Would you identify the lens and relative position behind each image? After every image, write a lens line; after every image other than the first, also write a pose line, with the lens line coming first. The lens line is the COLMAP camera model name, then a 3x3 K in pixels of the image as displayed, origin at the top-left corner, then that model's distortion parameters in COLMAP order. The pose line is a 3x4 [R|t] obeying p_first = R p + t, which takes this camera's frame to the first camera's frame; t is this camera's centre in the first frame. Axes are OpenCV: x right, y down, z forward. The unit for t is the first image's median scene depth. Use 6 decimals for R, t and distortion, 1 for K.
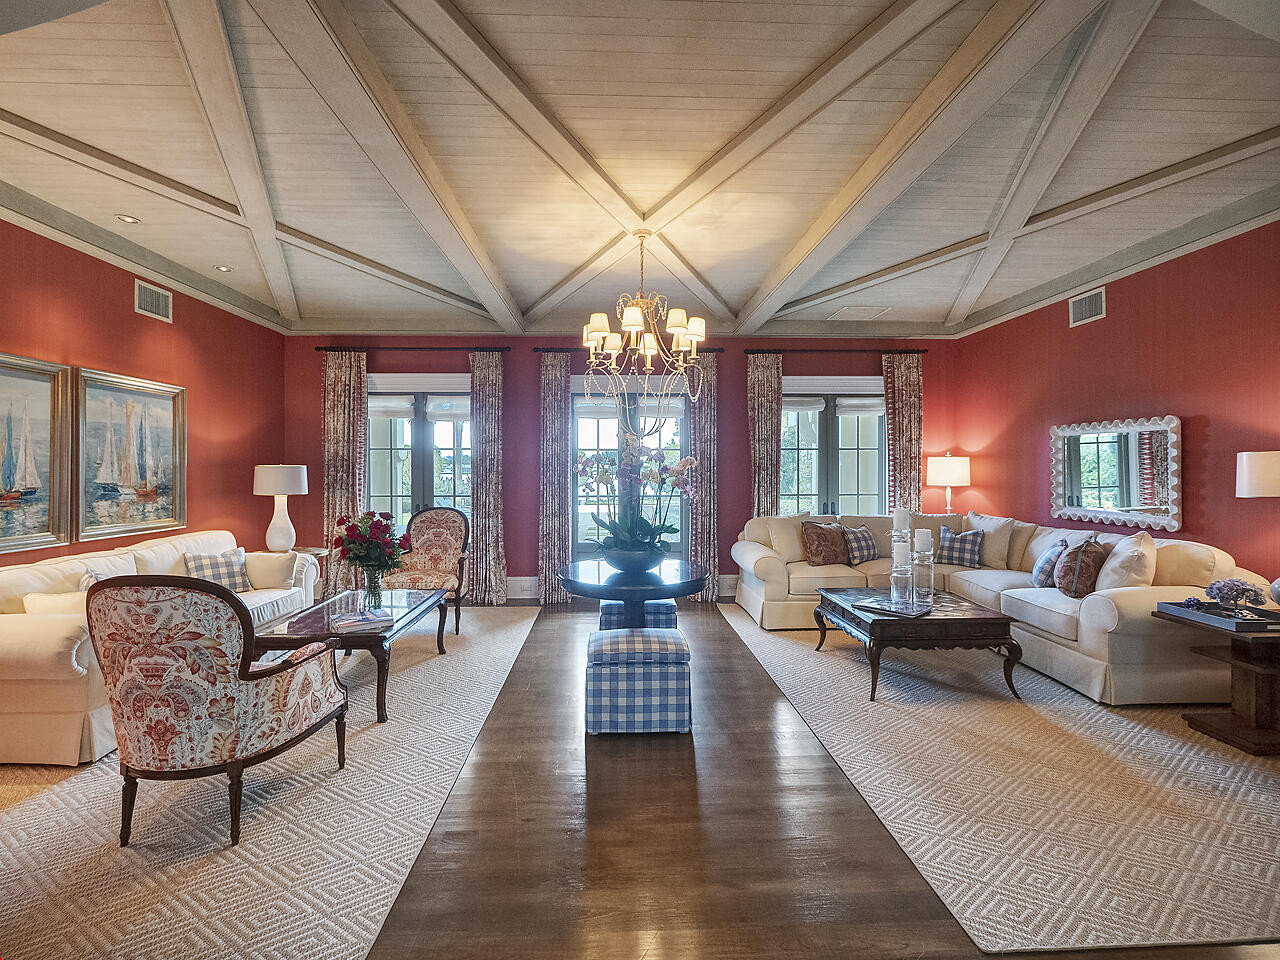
lens RADIAL K [[547.6, 0, 633.5], [0, 547.6, 475.9], [0, 0, 1]] dist [-0.000248, 0.000184]
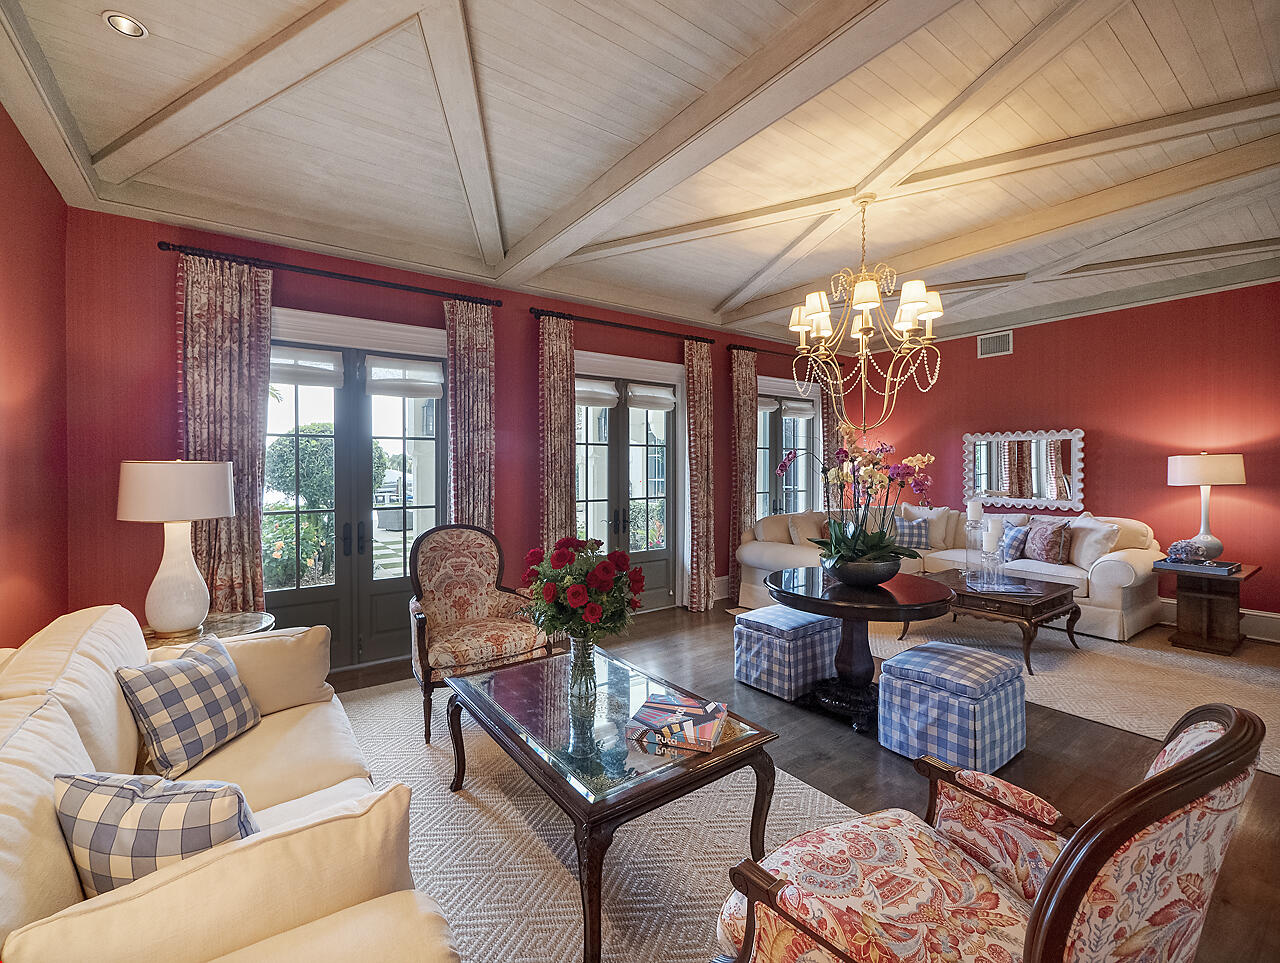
lens RADIAL K [[547.6, 0, 633.5], [0, 547.6, 477.4], [0, 0, 1]] dist [-0.000248, 0.000184]
pose [[0.835890, -0.011406, 0.548779, -0.569986], [0.008730, 0.999934, 0.007486, -0.004748], [-0.548828, -0.001467, 0.835934, 0.343879]]
